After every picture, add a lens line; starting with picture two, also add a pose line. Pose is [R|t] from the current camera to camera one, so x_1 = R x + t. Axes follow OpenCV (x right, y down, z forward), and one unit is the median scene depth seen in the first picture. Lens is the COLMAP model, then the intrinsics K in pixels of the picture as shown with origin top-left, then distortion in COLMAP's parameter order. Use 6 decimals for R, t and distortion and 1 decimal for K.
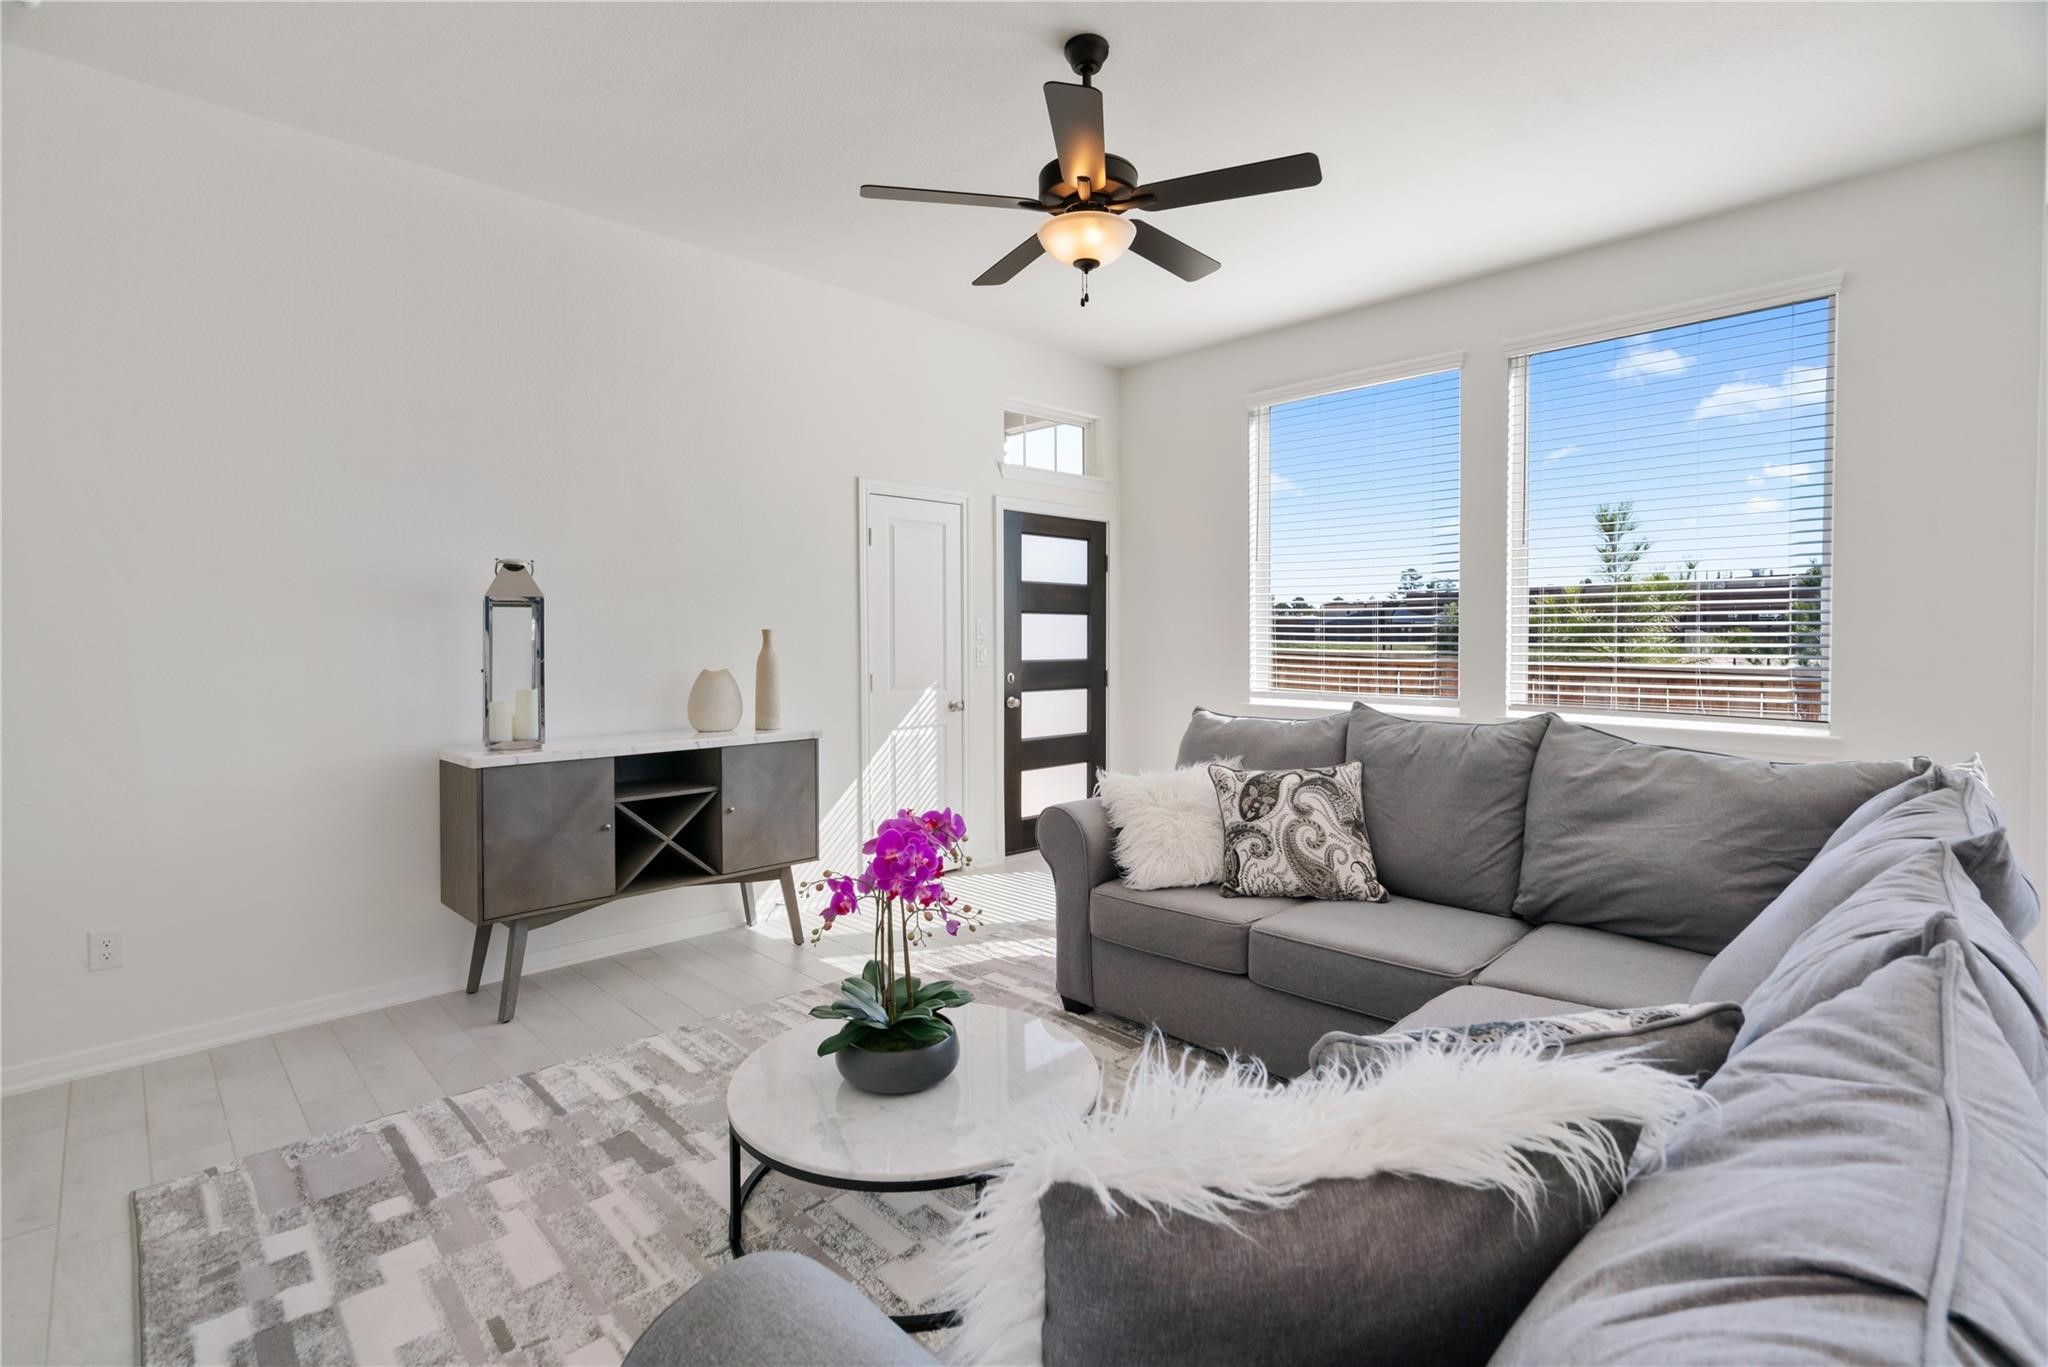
lens RADIAL K [[947.2, 0, 1018.1], [0, 947.2, 641.8], [0, 0, 1]] dist [0.000546, 0.000024]
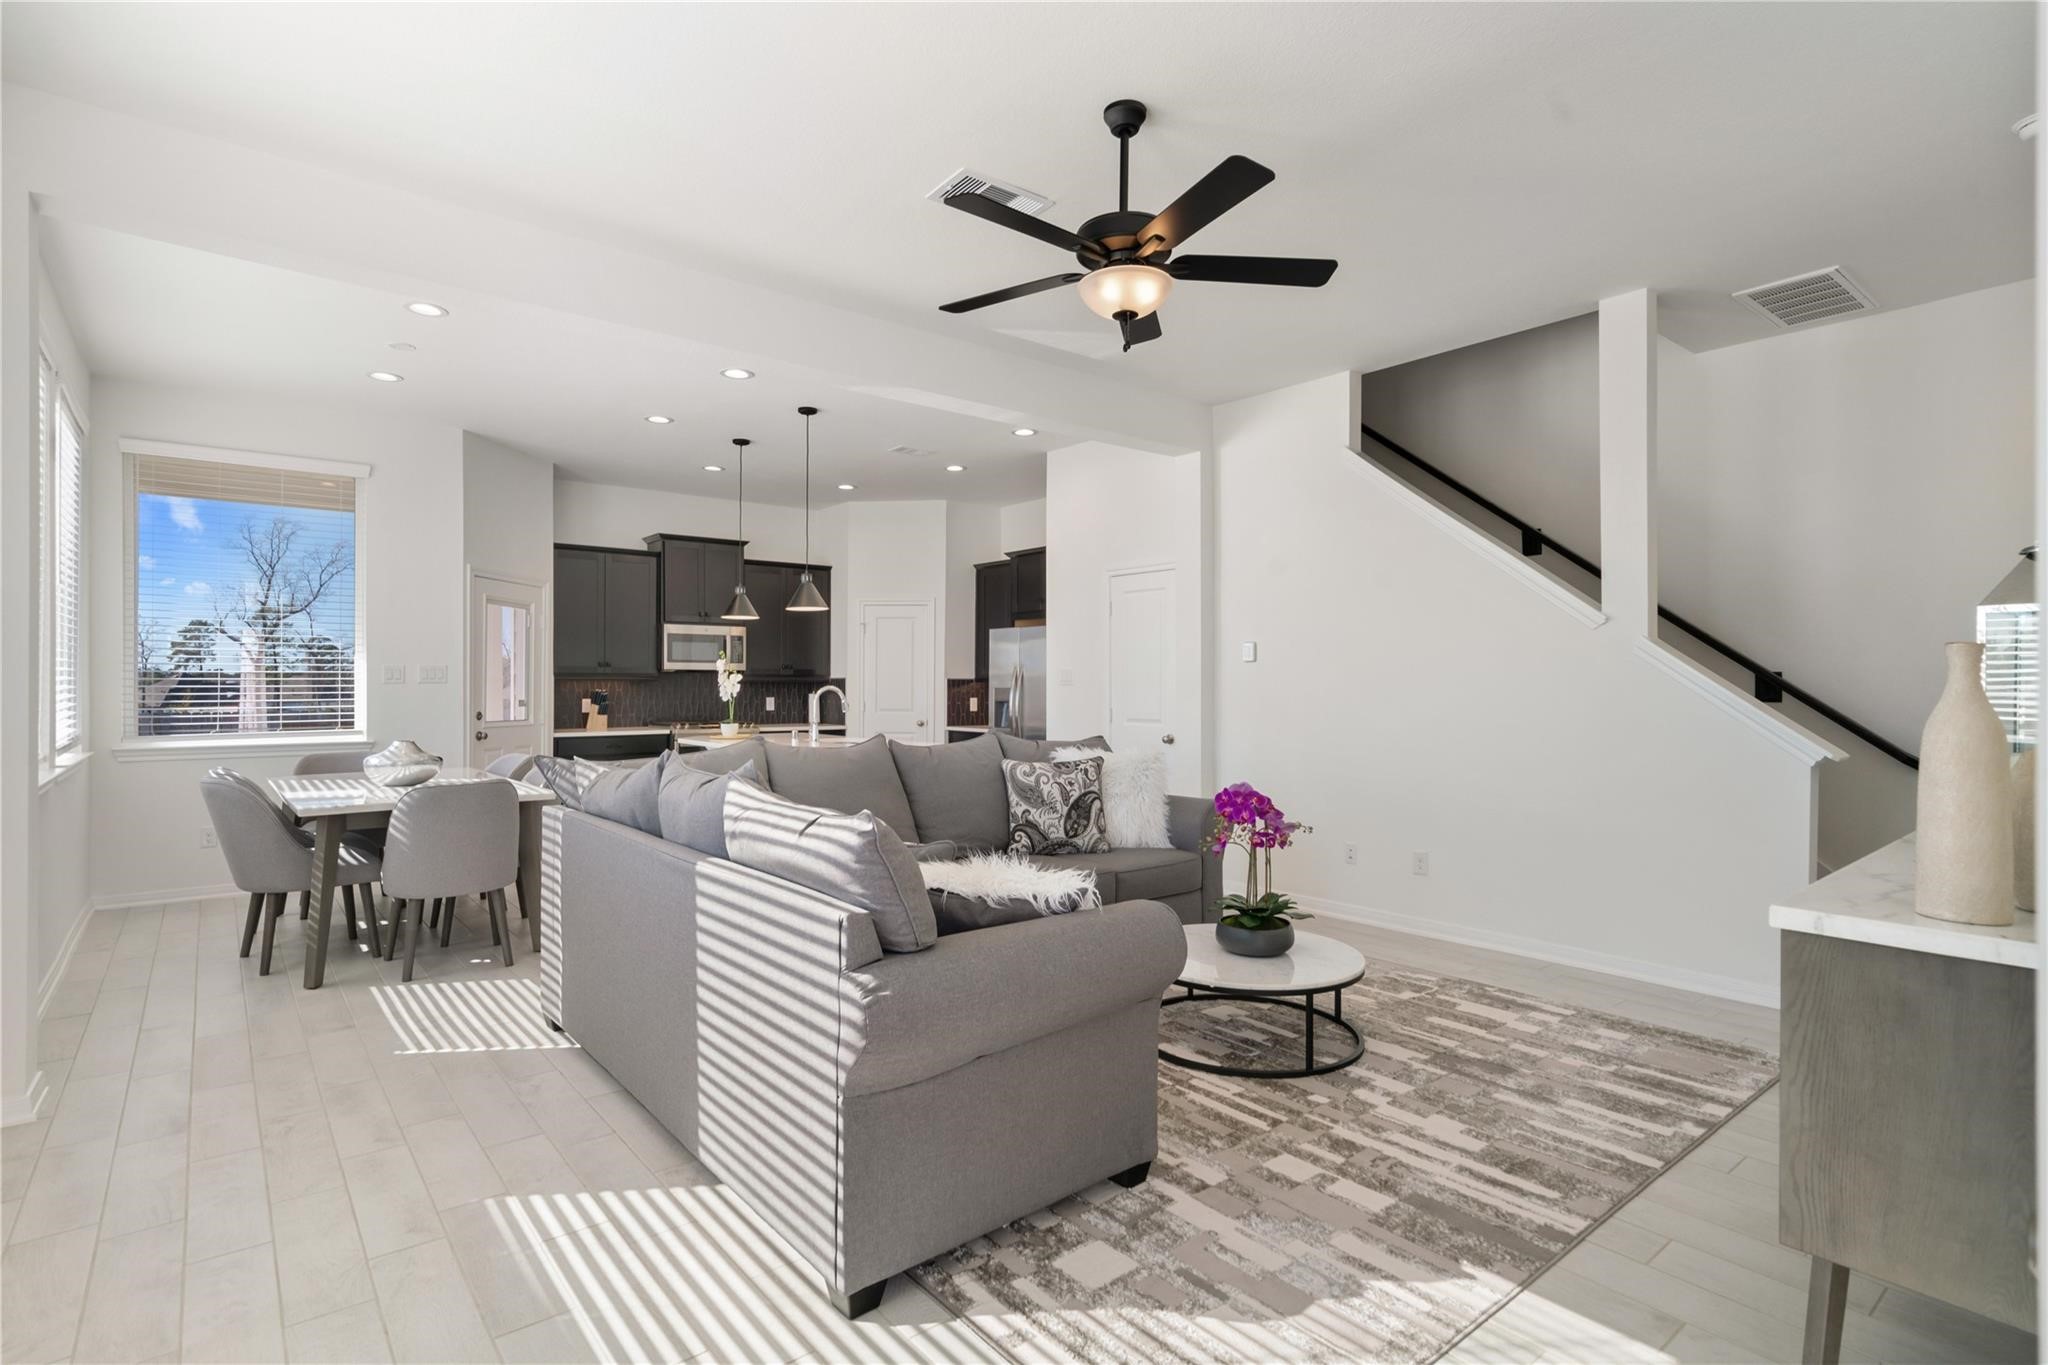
lens RADIAL K [[1010.1, 0, 1024.0], [0, 1010.1, 682.5], [0, 0, 1]] dist [-0.001020, 0.000004]
pose [[-0.996655, 0.007854, 0.081343, 0.092362], [0.007780, 0.999969, -0.001231, -0.000024], [-0.081350, -0.000594, -0.996685, 2.077919]]
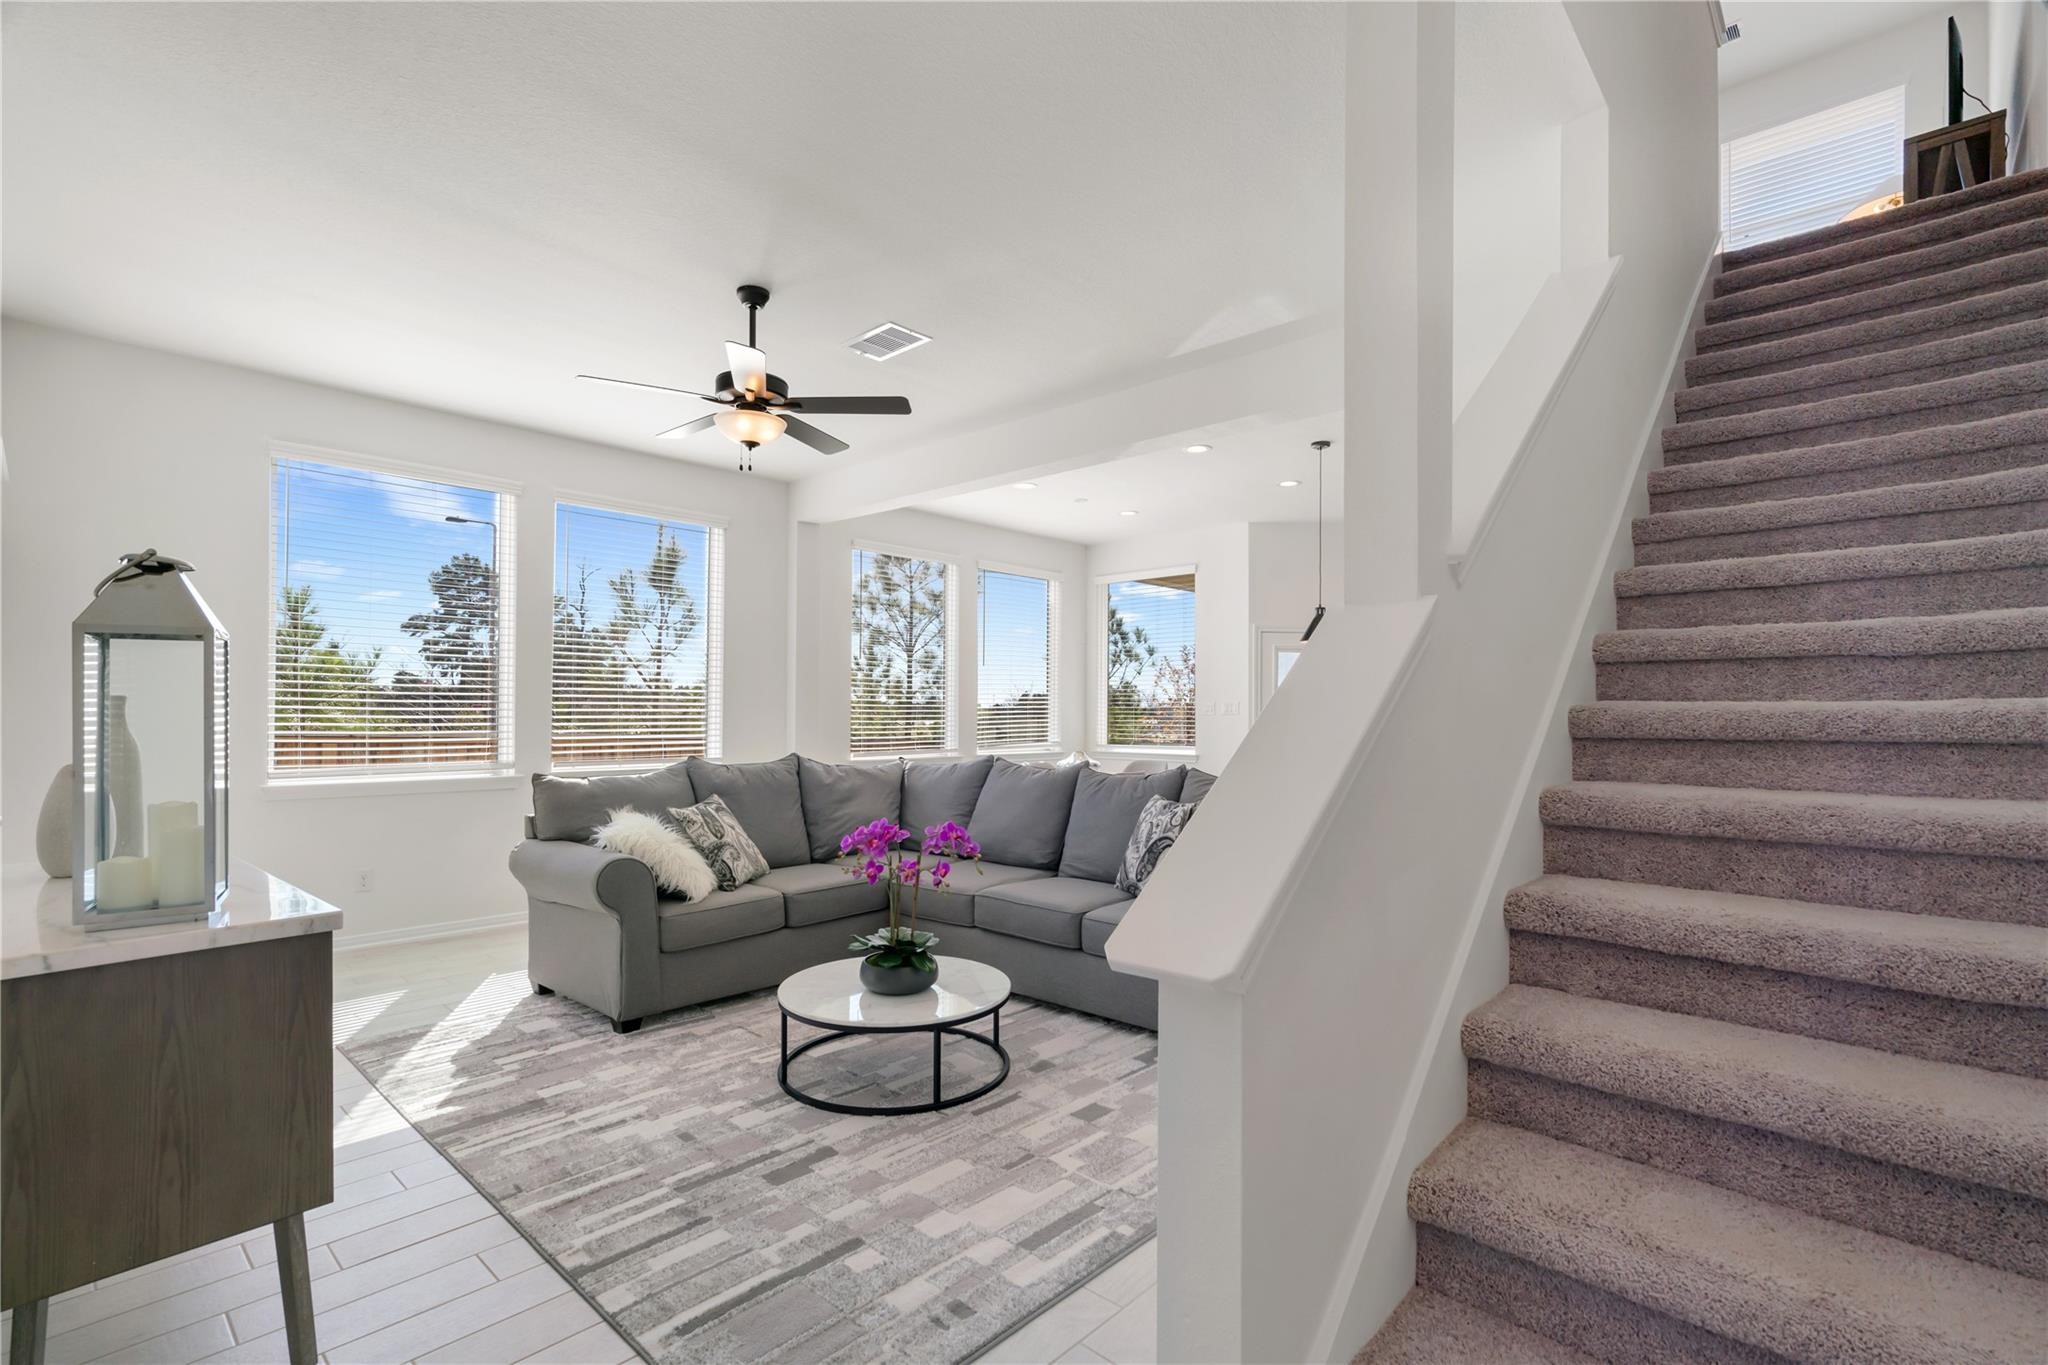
lens RADIAL K [[935.2, 0, 1015.6], [0, 935.2, 711.9], [0, 0, 1]] dist [-0.000236, 0.000469]
pose [[-0.059448, 0.006535, 0.998210, -1.295325], [-0.003201, 0.999972, -0.006738, 0.001428], [-0.998226, -0.003596, -0.059425, 0.683579]]
